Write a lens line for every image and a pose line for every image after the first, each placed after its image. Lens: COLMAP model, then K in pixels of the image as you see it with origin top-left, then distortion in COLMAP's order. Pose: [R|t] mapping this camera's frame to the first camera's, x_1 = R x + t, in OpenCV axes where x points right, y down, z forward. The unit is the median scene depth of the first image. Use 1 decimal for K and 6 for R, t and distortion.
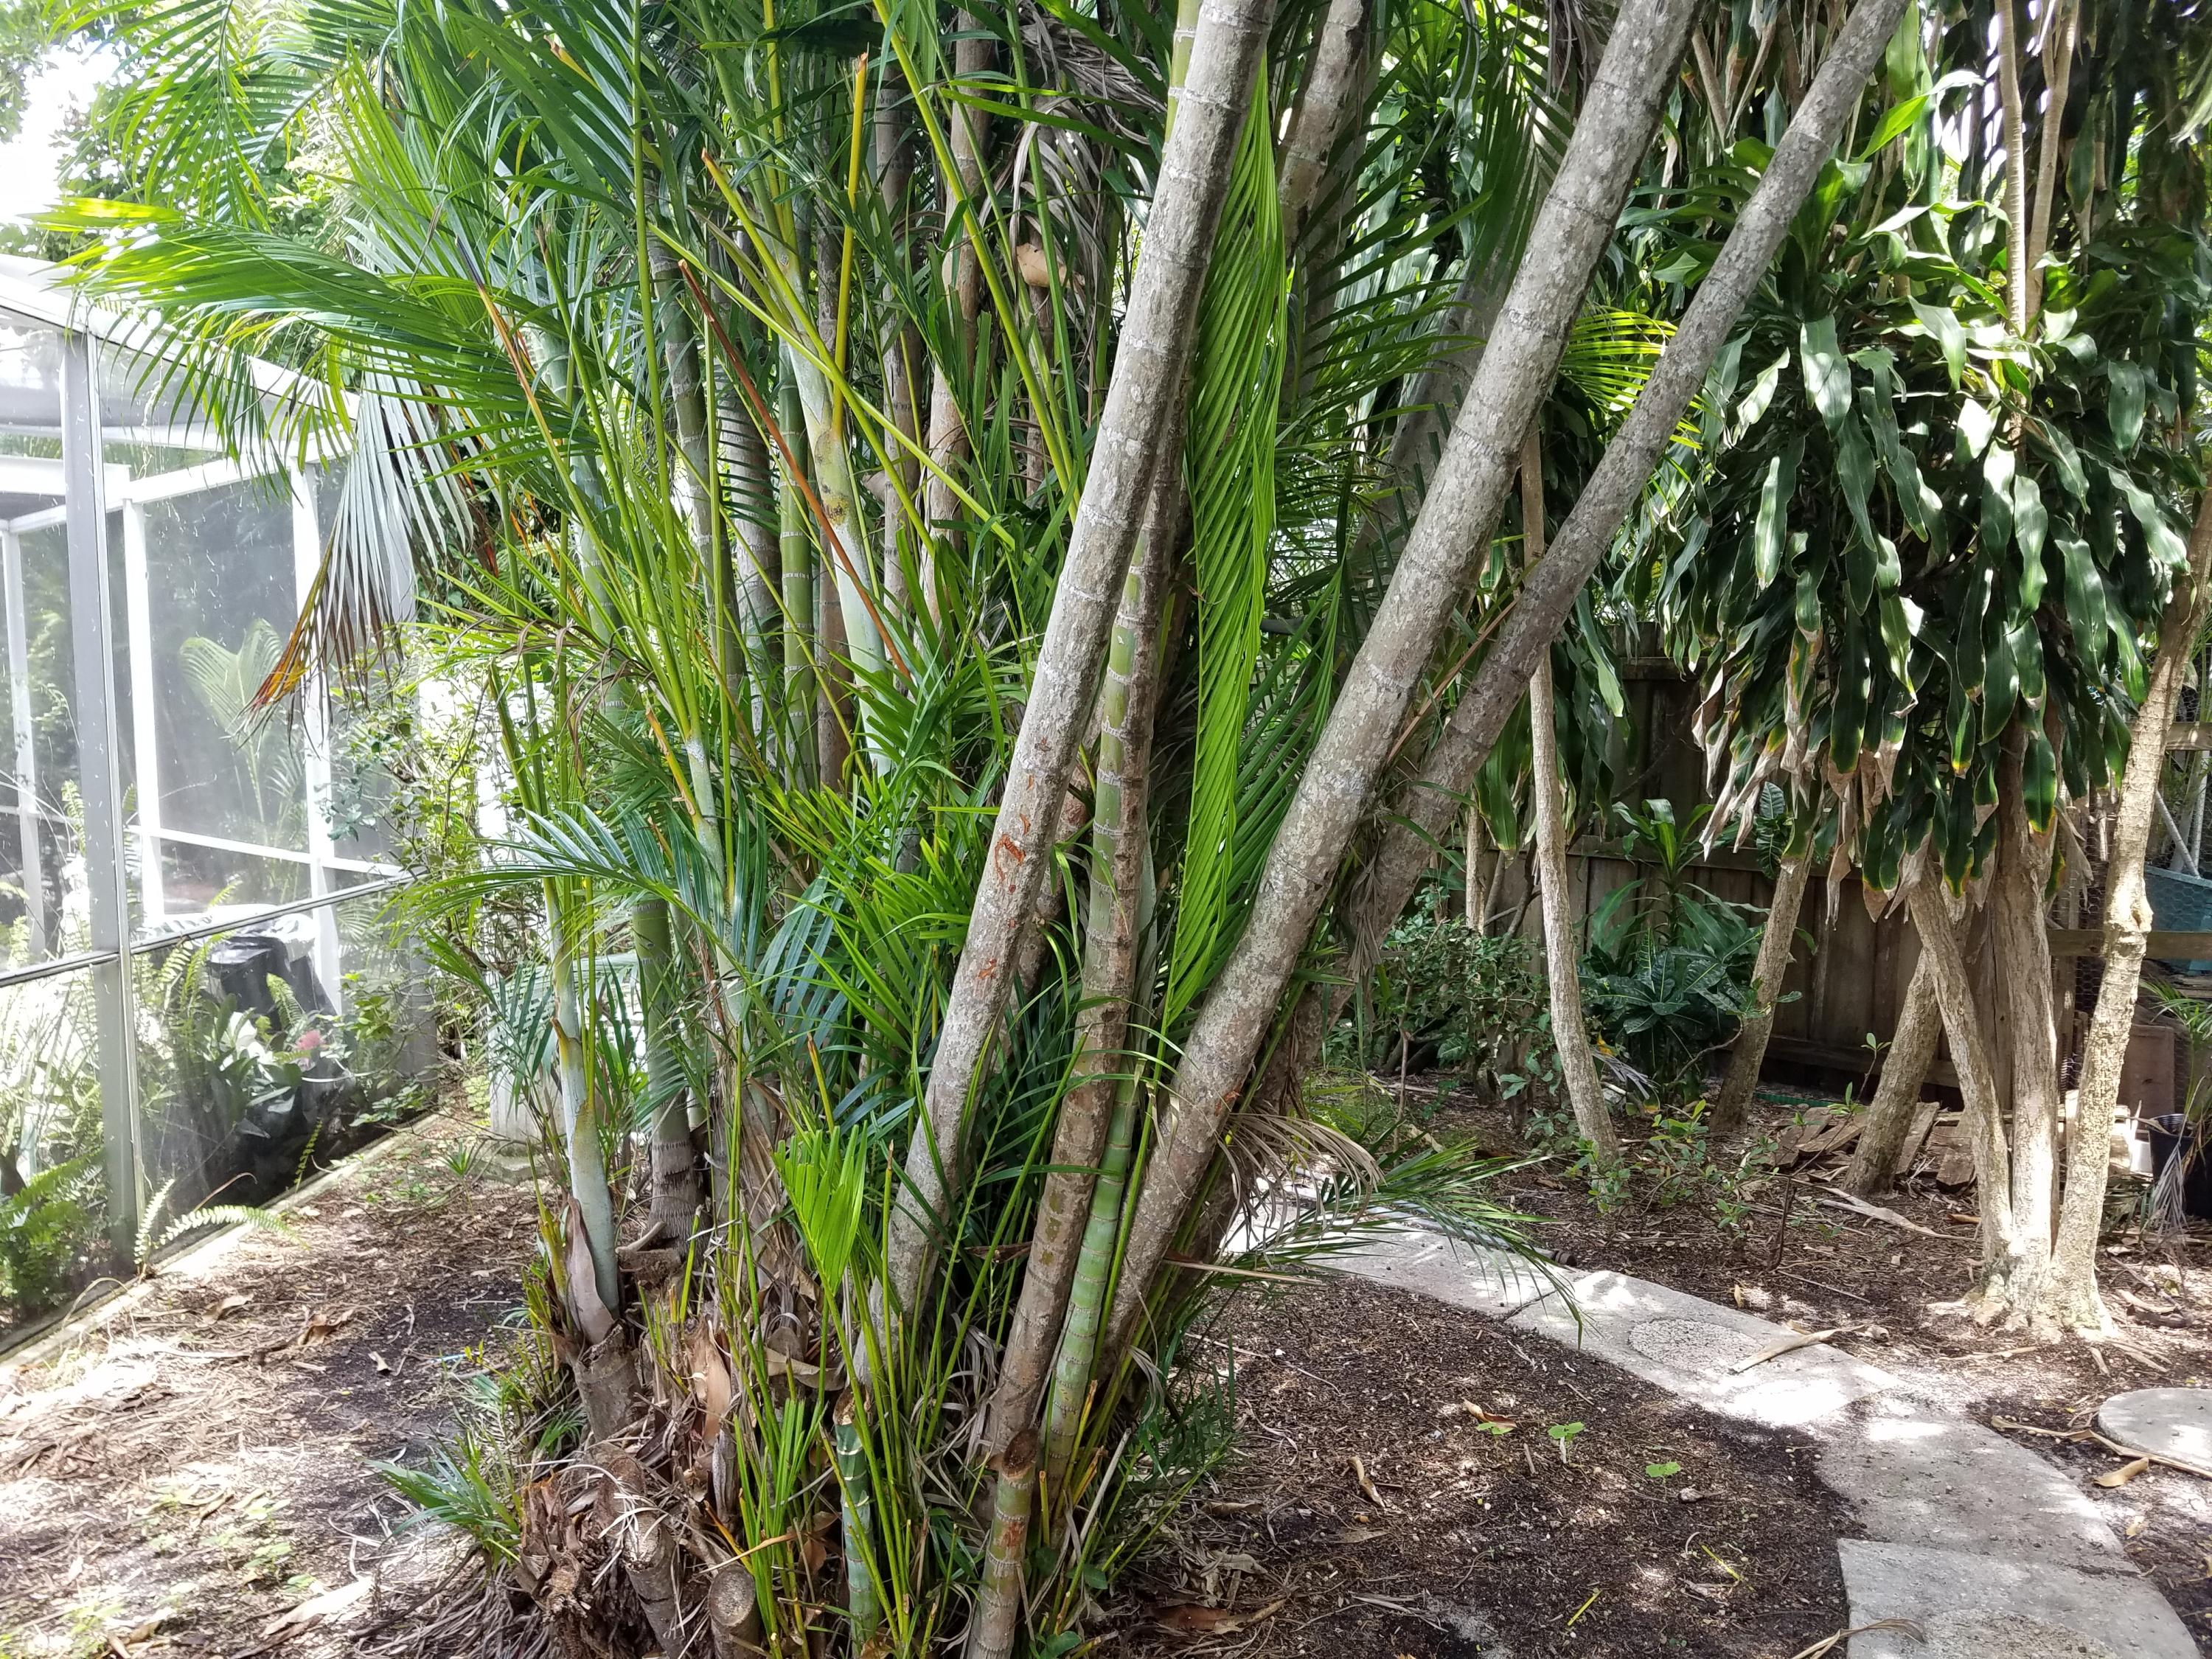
lens RADIAL K [[1711.1, 0, 1096.2], [0, 1711.1, 826.0], [0, 0, 1]] dist [0.185309, -0.363586]
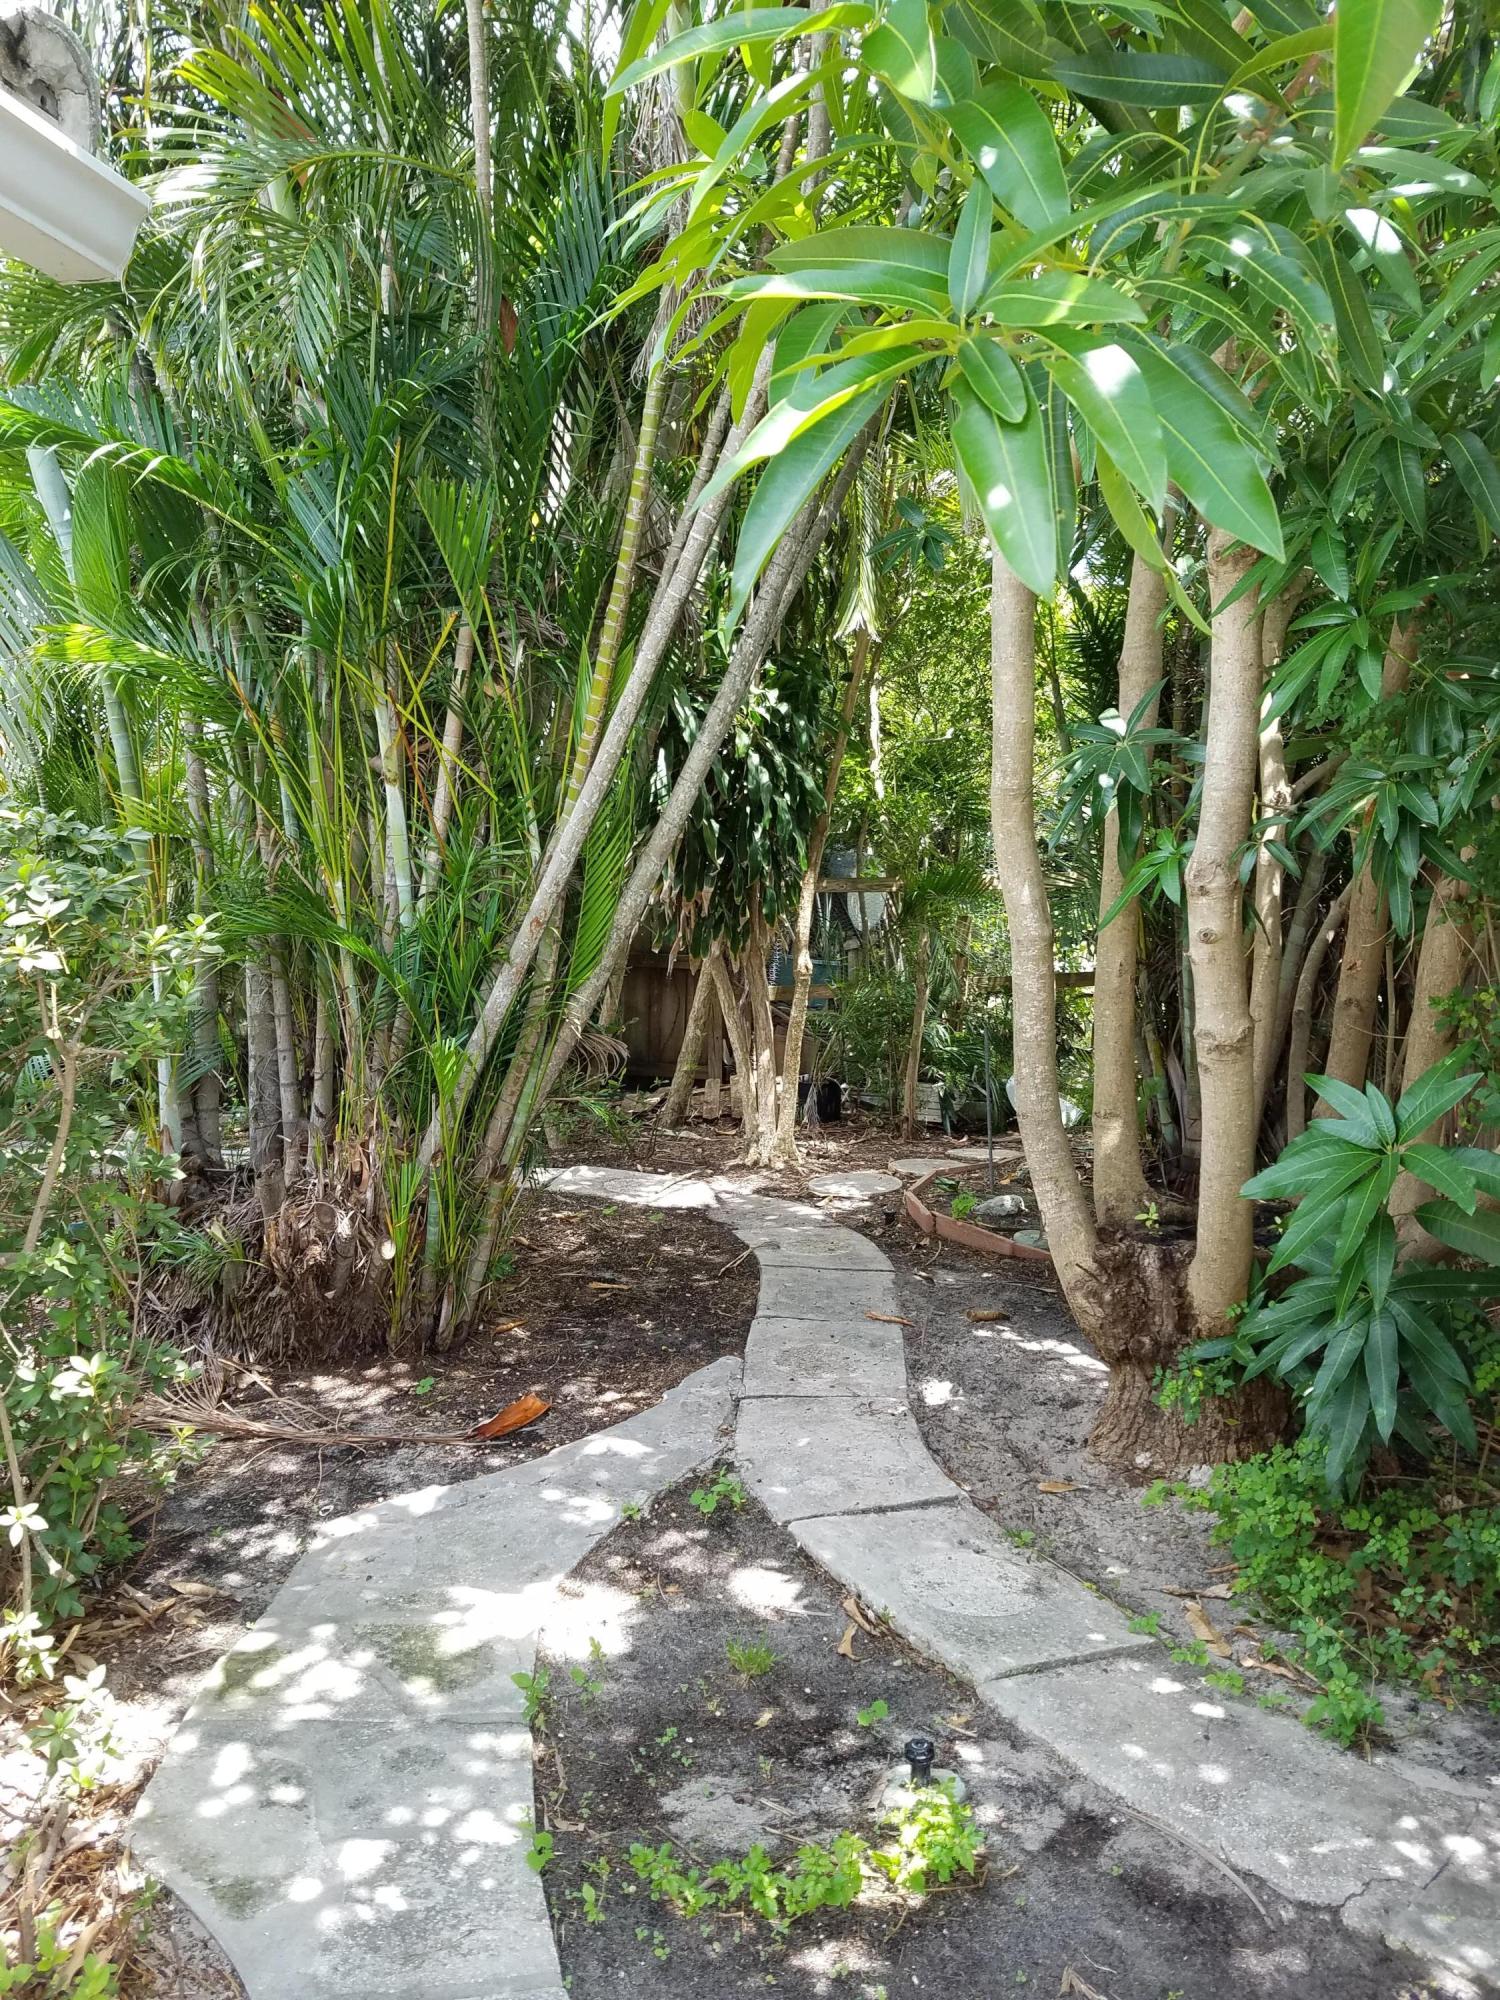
lens RADIAL K [[1547.1, 0, 750.1], [0, 1547.1, 1008.0], [0, 0, 1]] dist [0.185309, -0.363586]
pose [[0.833075, -0.052139, 0.550698, -0.560088], [0.040663, 0.998627, 0.033036, 0.038898], [-0.551664, -0.005128, 0.834051, -0.610487]]
